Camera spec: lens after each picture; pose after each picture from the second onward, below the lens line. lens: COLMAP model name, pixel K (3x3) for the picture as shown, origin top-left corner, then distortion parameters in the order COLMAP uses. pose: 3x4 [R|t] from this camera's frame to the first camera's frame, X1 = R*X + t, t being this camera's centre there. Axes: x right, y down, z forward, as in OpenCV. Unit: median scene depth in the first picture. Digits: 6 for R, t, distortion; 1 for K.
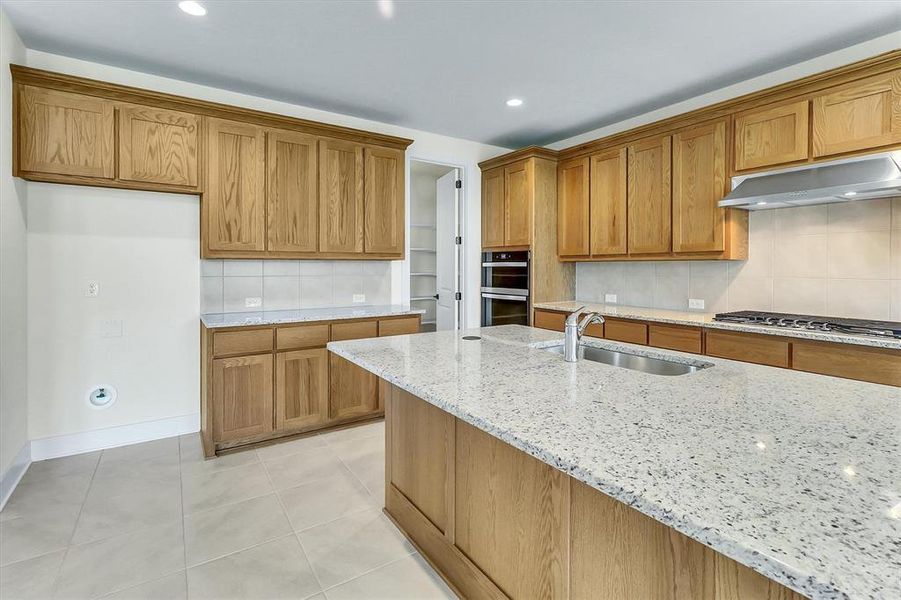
lens RADIAL K [[426.5, 0, 427.8], [0, 426.5, 270.8], [0, 0, 1]] dist [0.003373, 0.000233]
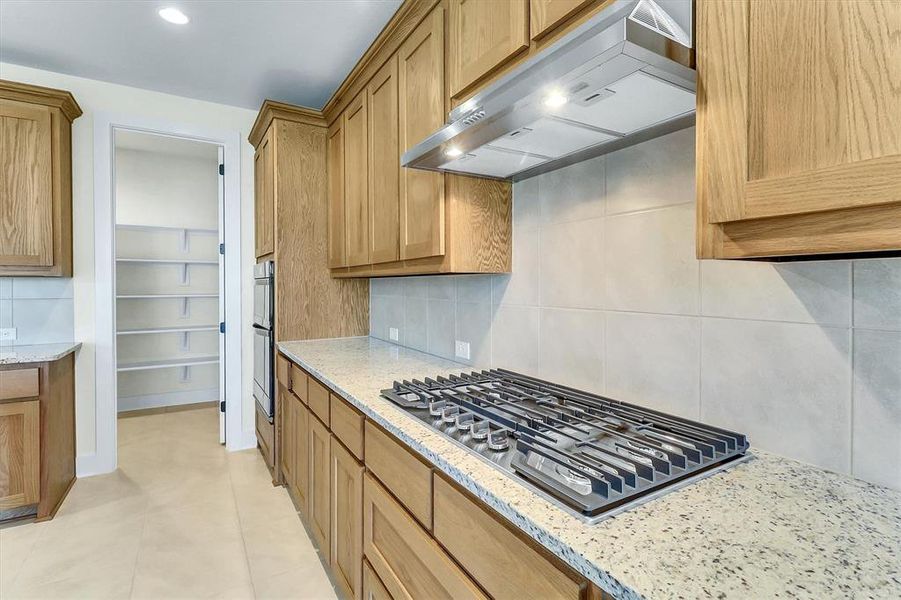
lens RADIAL K [[426.5, 0, 451.4], [0, 426.5, 284.5], [0, 0, 1]] dist [0.003373, 0.000233]
pose [[0.999033, -0.004197, -0.043775, 0.590187], [0.003850, 0.999960, -0.008017, -0.005851], [0.043807, 0.007841, 0.999009, 0.387792]]
